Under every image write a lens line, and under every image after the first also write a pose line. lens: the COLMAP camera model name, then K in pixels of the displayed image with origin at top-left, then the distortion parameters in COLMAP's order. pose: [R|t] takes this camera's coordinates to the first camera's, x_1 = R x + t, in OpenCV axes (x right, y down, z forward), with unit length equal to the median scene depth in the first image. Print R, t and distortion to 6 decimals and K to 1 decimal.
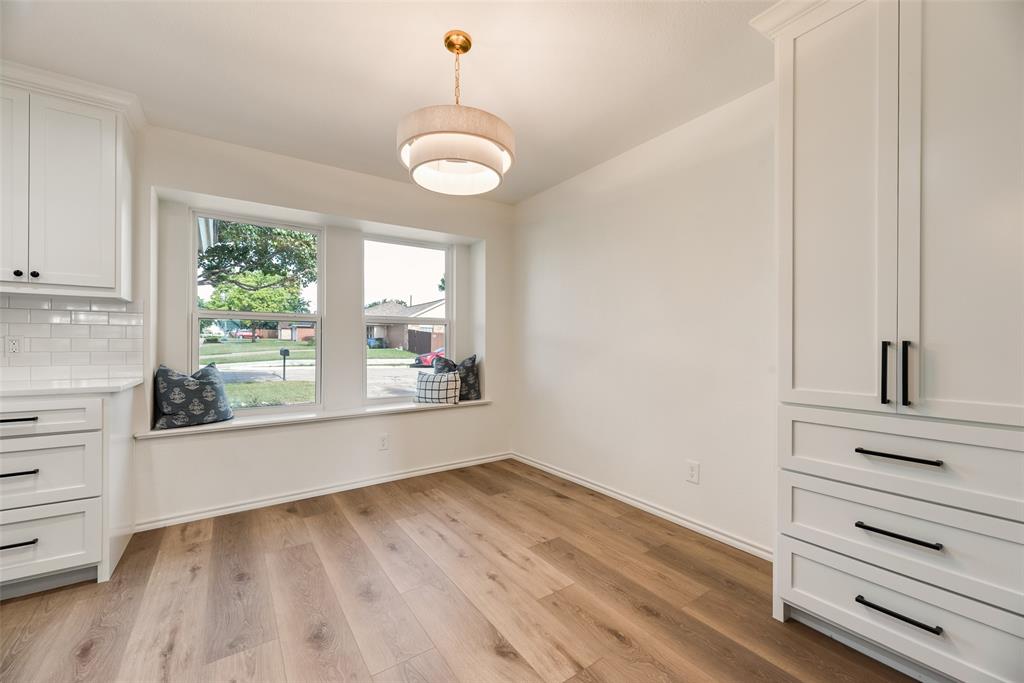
lens RADIAL K [[416.3, 0, 514.6], [0, 416.3, 347.4], [0, 0, 1]] dist [-0.000326, 0.000116]
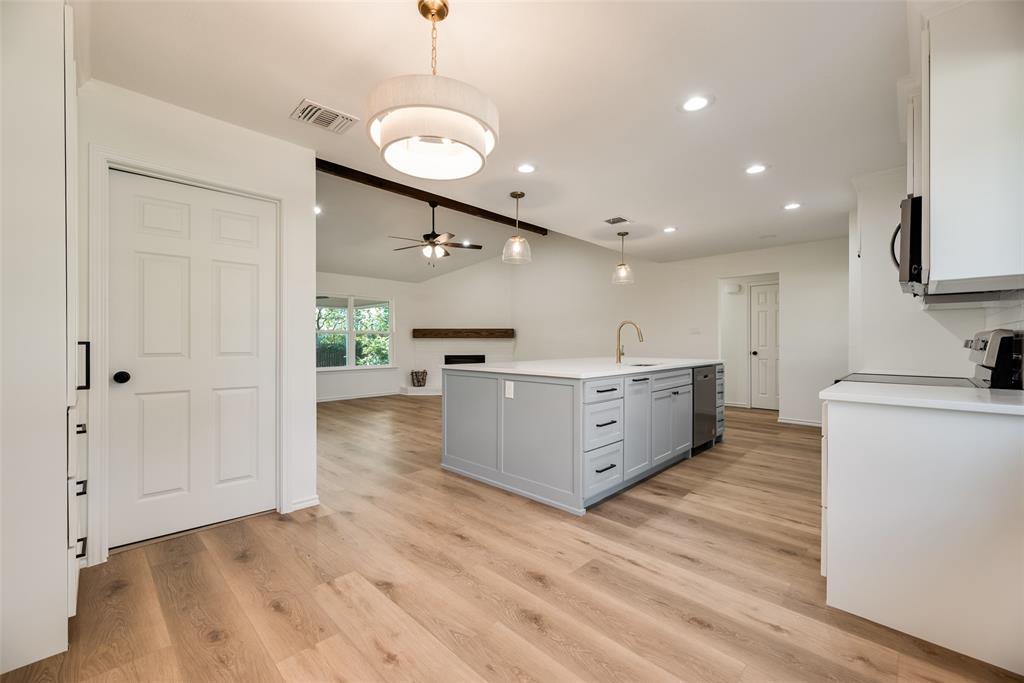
lens RADIAL K [[411.9, 0, 512.1], [0, 411.9, 344.6], [0, 0, 1]] dist [0.000730, 0.000070]
pose [[-0.981646, -0.001645, -0.190704, -0.087026], [-0.003640, 0.999942, 0.010110, -0.012385], [0.190676, 0.010618, -0.981596, 1.227450]]
